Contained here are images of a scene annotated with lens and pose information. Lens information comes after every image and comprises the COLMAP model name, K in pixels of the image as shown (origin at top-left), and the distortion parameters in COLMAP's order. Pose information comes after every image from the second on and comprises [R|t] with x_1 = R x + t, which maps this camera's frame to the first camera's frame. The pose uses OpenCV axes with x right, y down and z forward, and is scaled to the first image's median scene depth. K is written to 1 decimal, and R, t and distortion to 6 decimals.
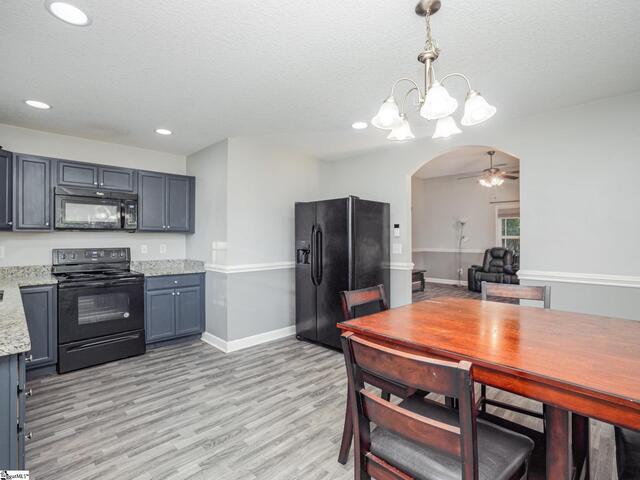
lens RADIAL K [[312.7, 0, 320.0], [0, 312.7, 240.0], [0, 0, 1]] dist [-0.004187, -0.000005]
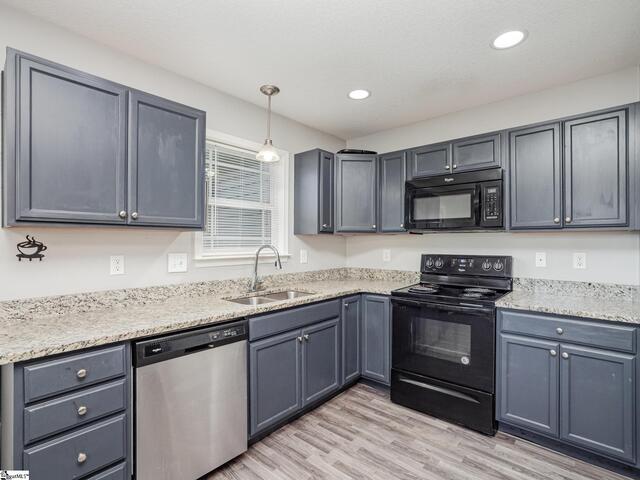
lens RADIAL K [[312.7, 0, 320.0], [0, 312.7, 240.0], [0, 0, 1]] dist [-0.004187, -0.000005]
pose [[0.054461, -0.011079, -0.998454, 0.011119], [-0.004384, 0.999926, -0.011334, 0.000317], [0.998506, 0.004995, 0.054409, 0.661197]]
